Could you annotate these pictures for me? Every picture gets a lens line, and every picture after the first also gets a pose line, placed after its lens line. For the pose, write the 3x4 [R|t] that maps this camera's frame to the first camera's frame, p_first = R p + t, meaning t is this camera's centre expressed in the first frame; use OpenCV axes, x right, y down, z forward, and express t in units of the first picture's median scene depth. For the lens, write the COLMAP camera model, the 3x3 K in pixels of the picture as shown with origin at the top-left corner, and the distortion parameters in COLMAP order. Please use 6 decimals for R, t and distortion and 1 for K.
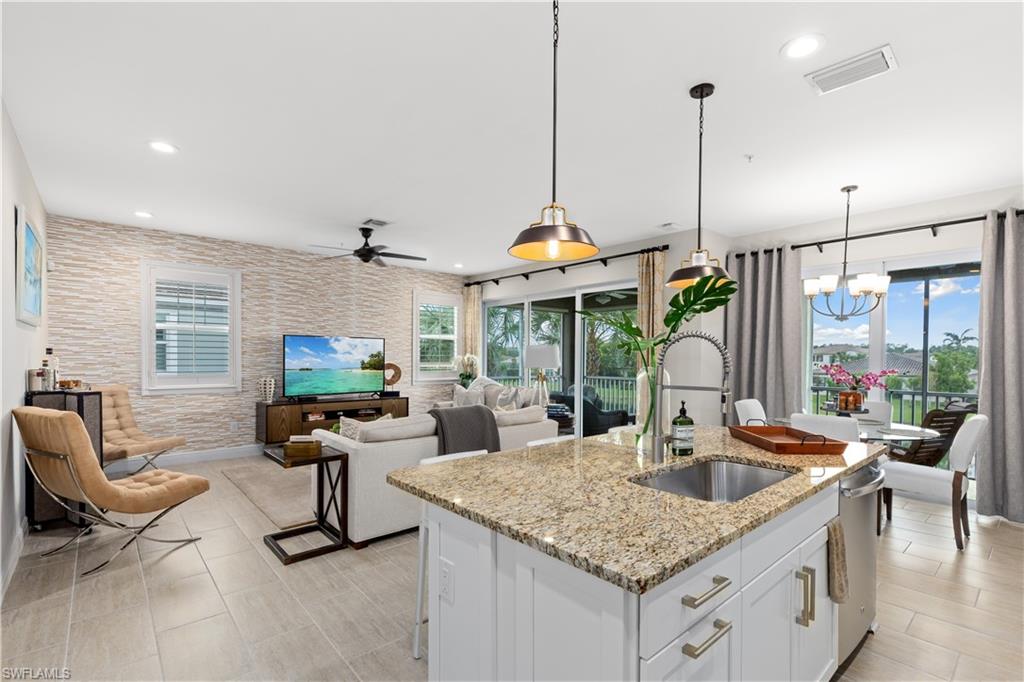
lens RADIAL K [[463.5, 0, 516.0], [0, 463.5, 362.6], [0, 0, 1]] dist [-0.000294, -0.000166]
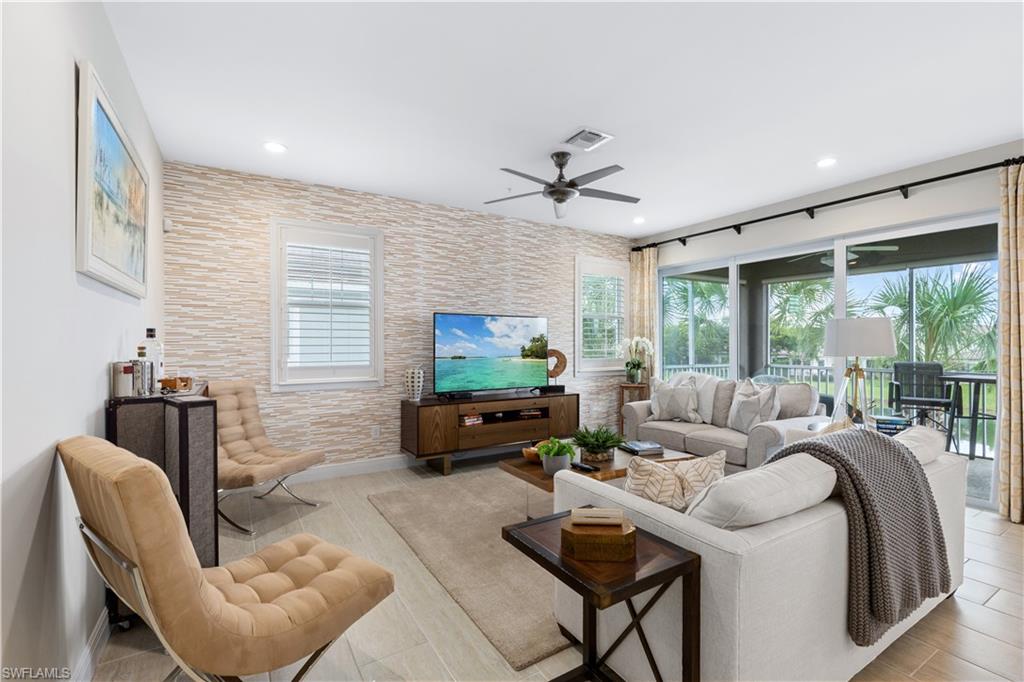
lens RADIAL K [[463.5, 0, 517.0], [0, 463.5, 342.4], [0, 0, 1]] dist [-0.000294, -0.000166]
pose [[0.983722, -0.006912, -0.179563, -0.246146], [0.004574, 0.999899, -0.013433, -0.000046], [0.179638, 0.012393, 0.983655, 0.290720]]
